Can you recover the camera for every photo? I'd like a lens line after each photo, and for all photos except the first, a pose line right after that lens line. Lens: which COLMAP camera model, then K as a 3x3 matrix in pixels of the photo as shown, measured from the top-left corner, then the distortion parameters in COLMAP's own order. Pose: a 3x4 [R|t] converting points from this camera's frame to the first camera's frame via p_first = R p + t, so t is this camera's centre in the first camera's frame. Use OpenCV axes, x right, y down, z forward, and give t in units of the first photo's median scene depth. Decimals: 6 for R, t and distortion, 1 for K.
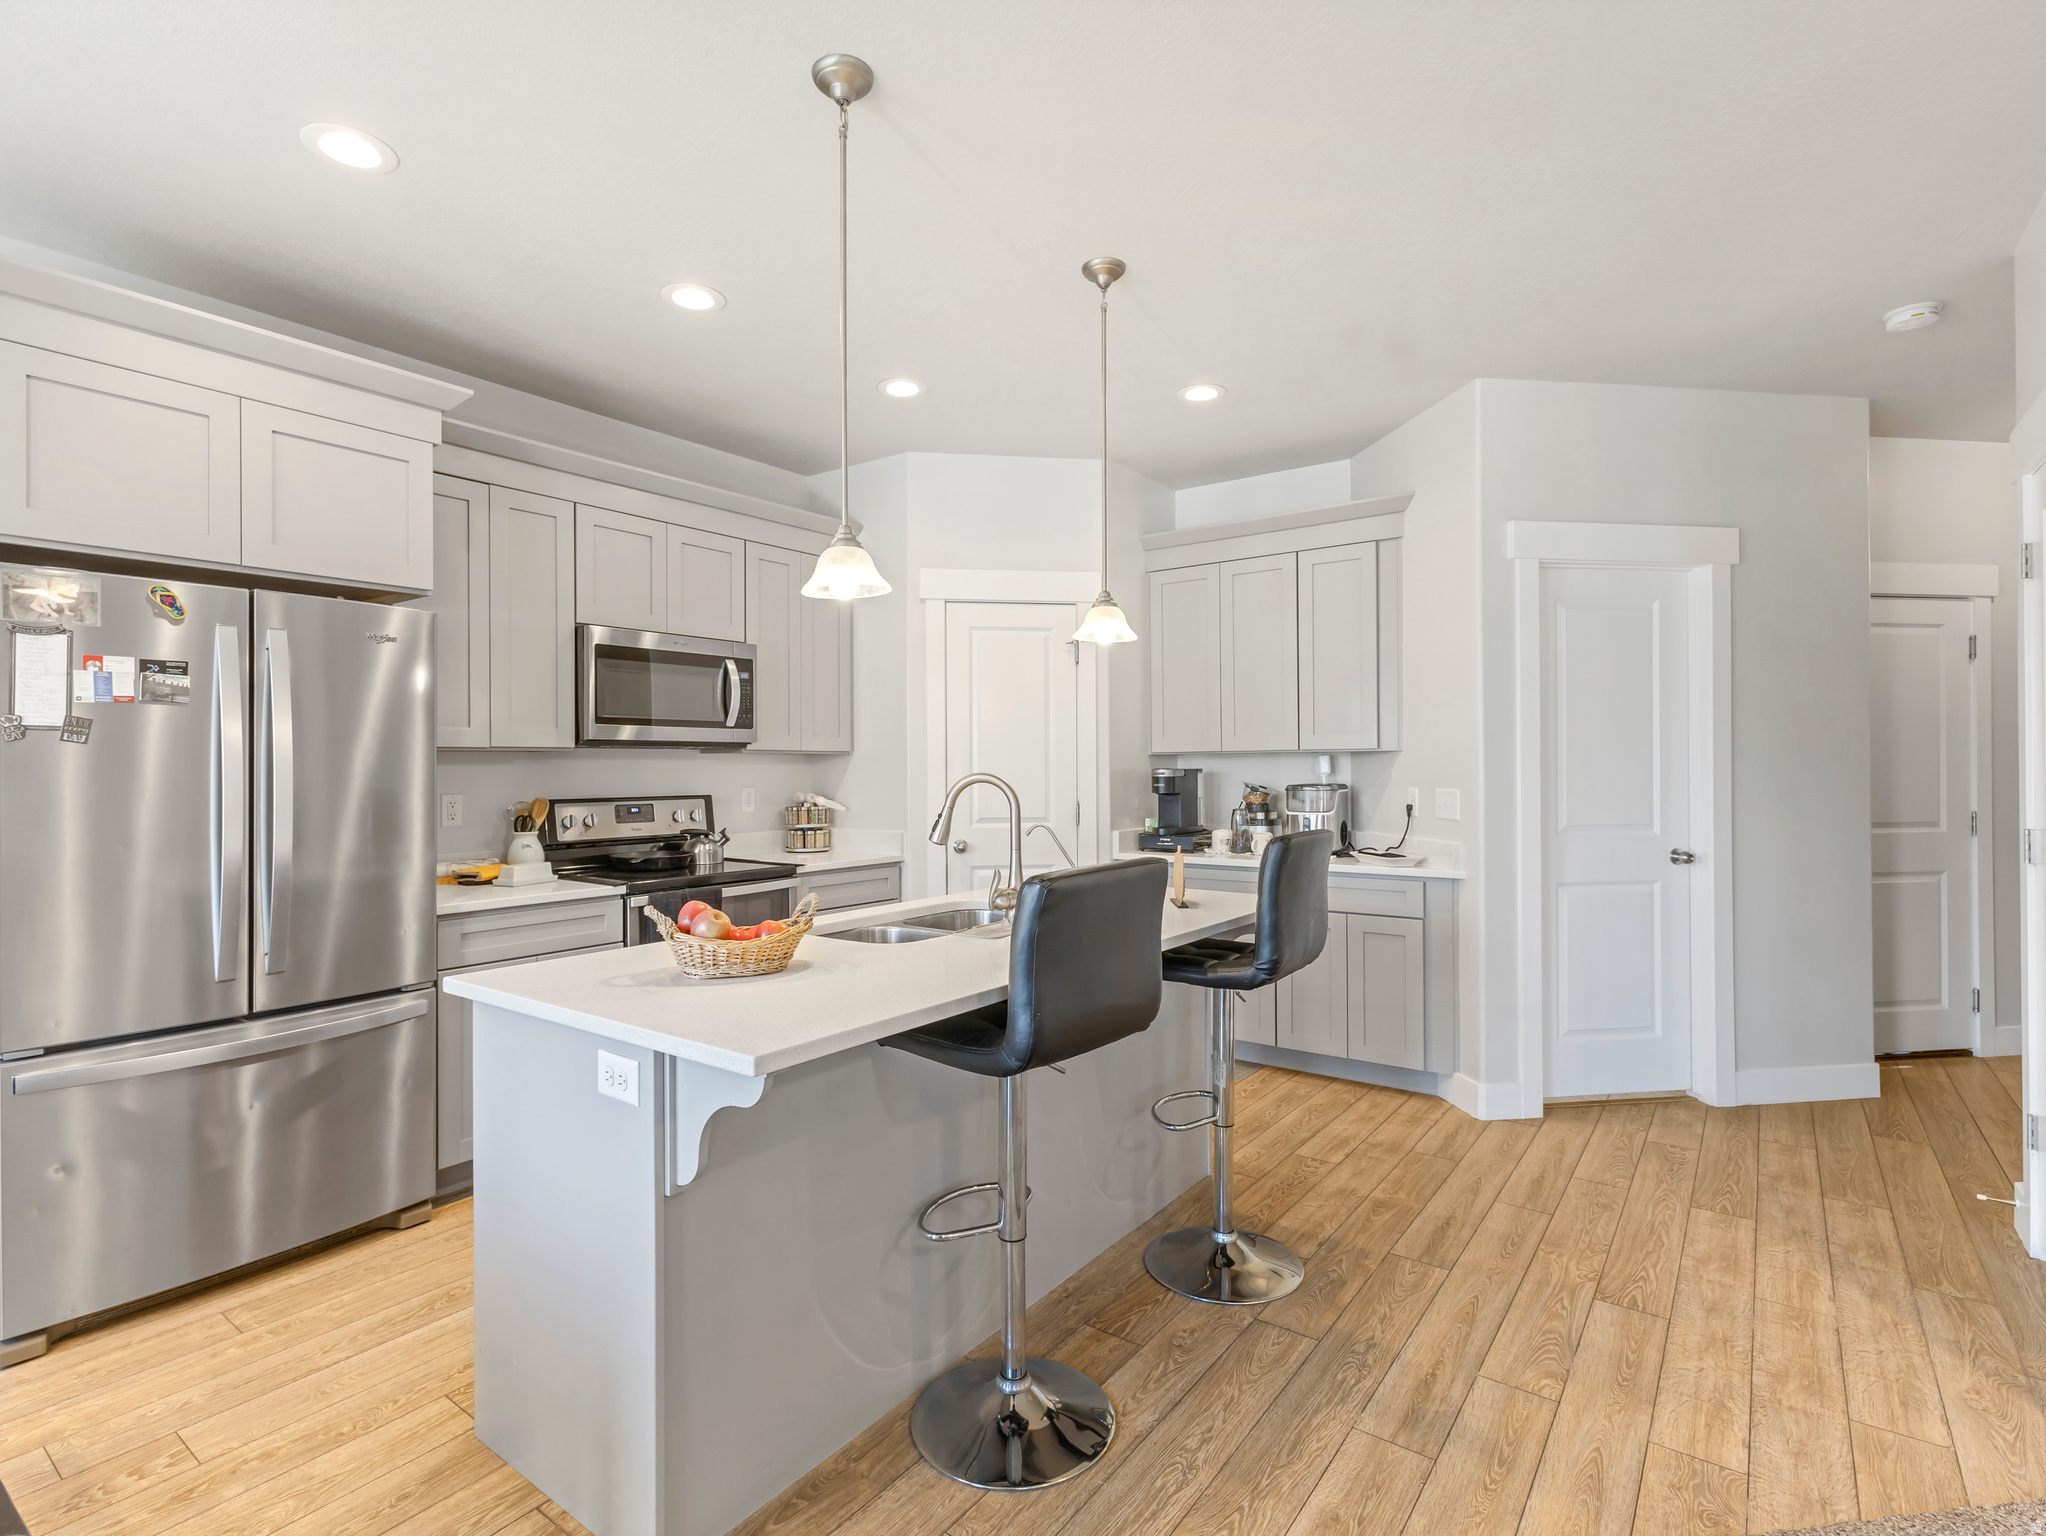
lens RADIAL K [[998.1, 0, 1027.4], [0, 998.1, 763.3], [0, 0, 1]] dist [0.001848, 0.000638]
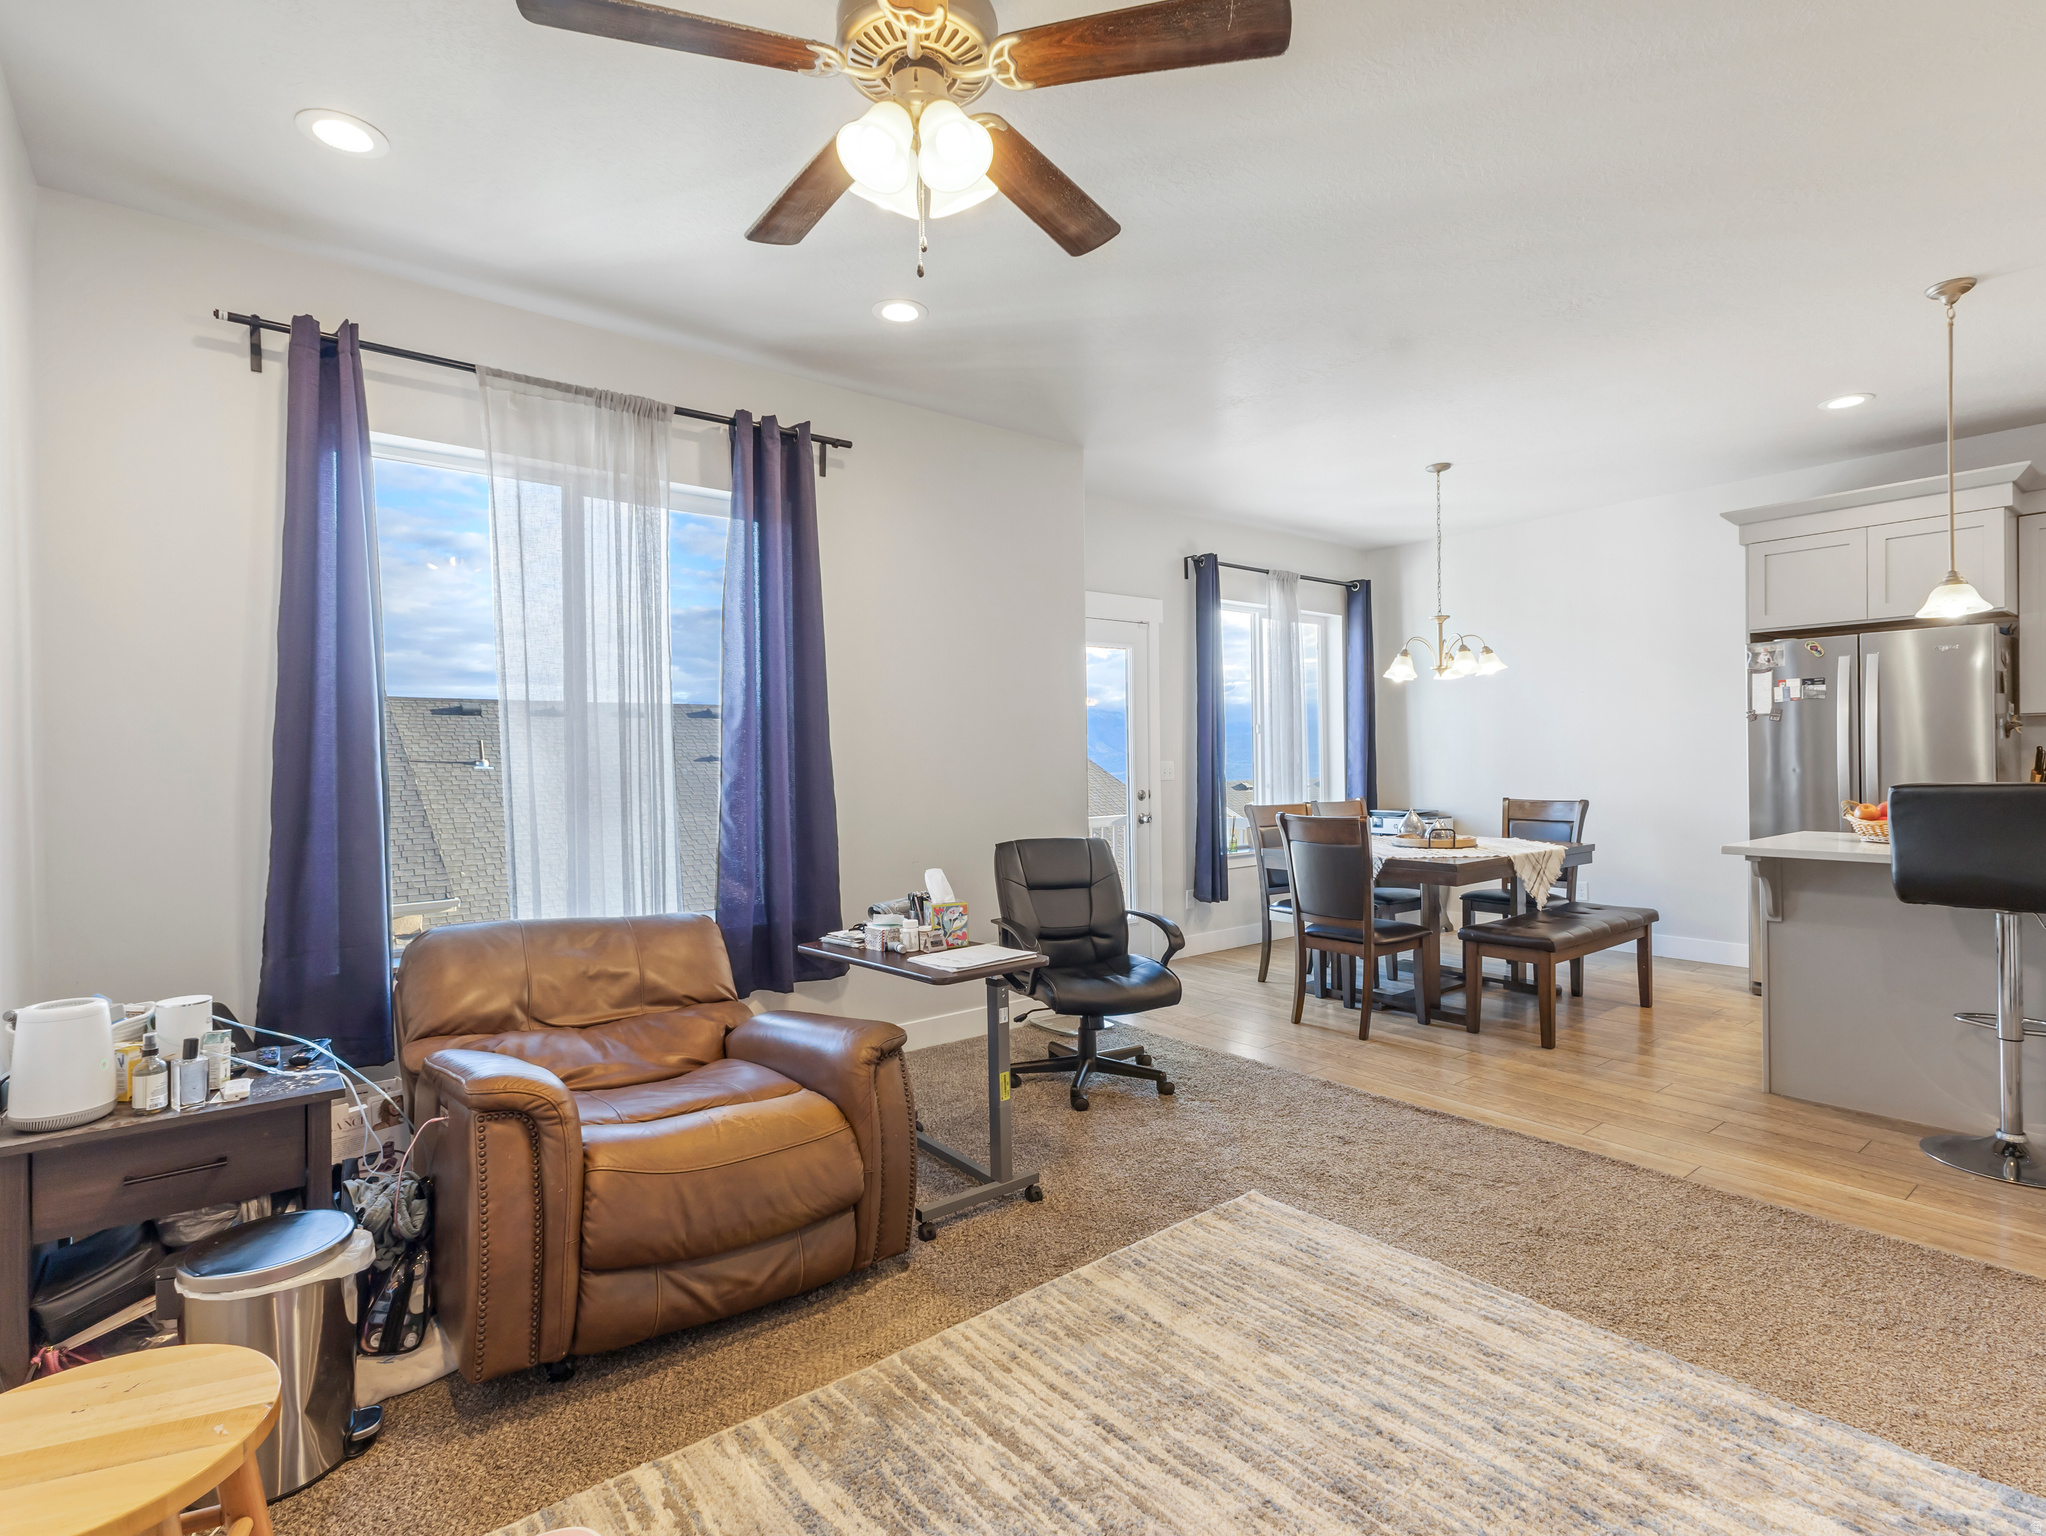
lens RADIAL K [[1005.8, 0, 1030.8], [0, 1005.8, 763.8], [0, 0, 1]] dist [0.001185, 0.001001]
pose [[-0.253418, 0.011117, -0.967293, 1.265255], [0.015897, 0.999847, 0.007327, 0.024825], [0.967226, -0.013520, -0.253556, -0.004290]]
